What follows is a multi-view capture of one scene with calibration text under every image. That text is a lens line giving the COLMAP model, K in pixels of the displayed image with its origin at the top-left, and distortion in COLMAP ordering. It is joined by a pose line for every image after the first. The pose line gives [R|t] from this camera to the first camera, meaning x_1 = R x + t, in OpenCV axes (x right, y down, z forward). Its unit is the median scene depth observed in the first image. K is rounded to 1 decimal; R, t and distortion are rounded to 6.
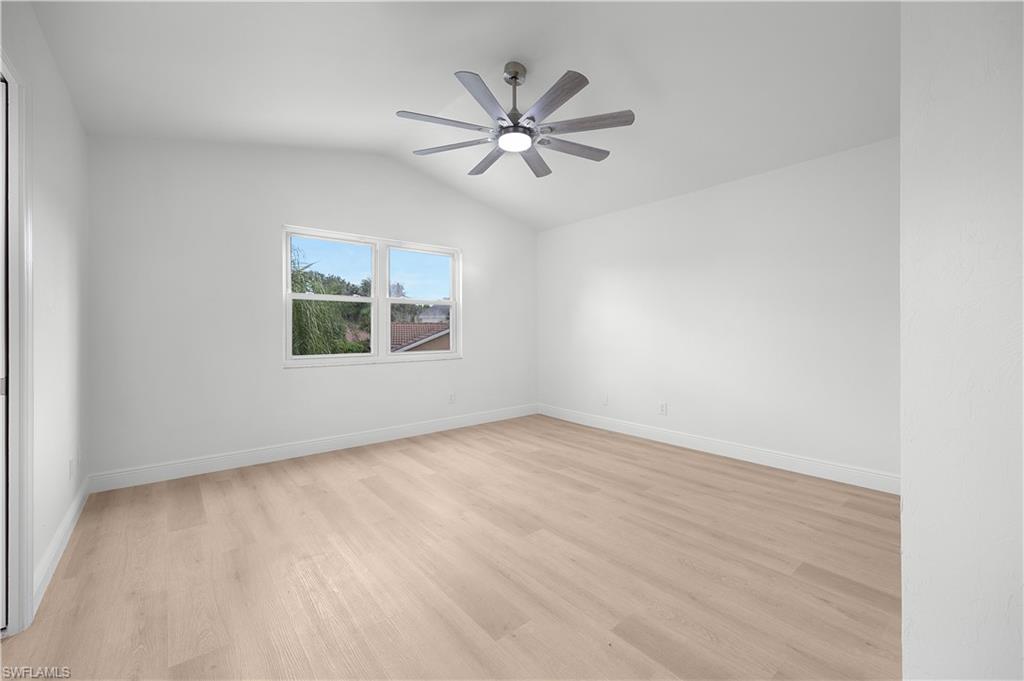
lens RADIAL K [[412.8, 0, 509.0], [0, 412.8, 332.4], [0, 0, 1]] dist [0.019462, 0.000174]
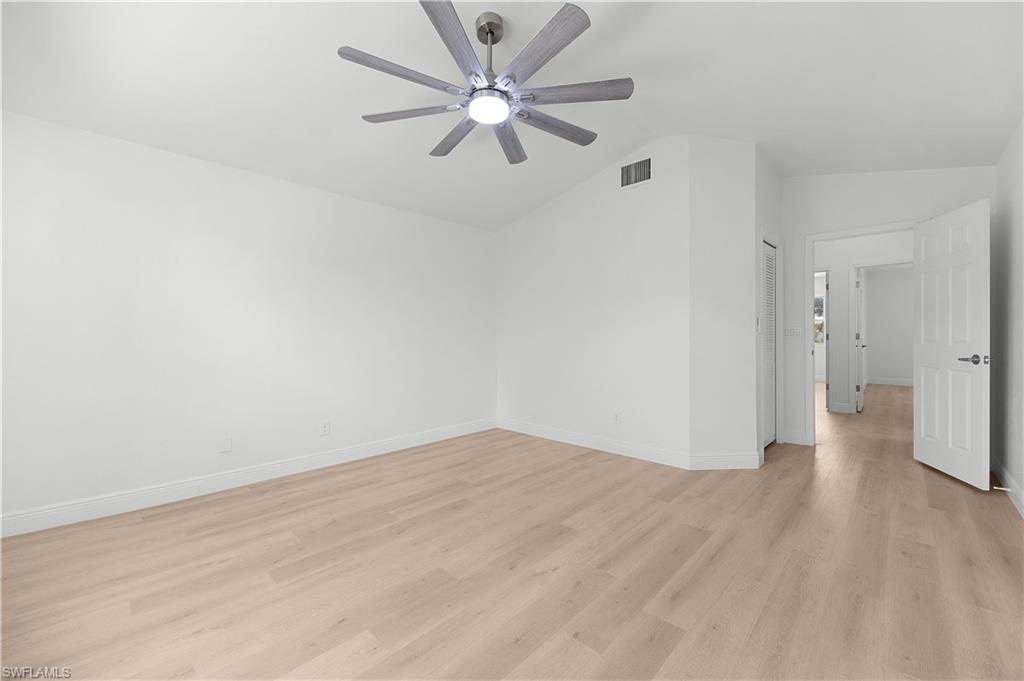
lens RADIAL K [[412.8, 0, 515.5], [0, 412.8, 340.5], [0, 0, 1]] dist [0.019462, 0.000174]
pose [[-0.134878, -0.002814, 0.990858, -0.758624], [0.004789, 0.999982, 0.003492, -0.006033], [-0.990851, 0.005216, -0.134862, 0.979985]]
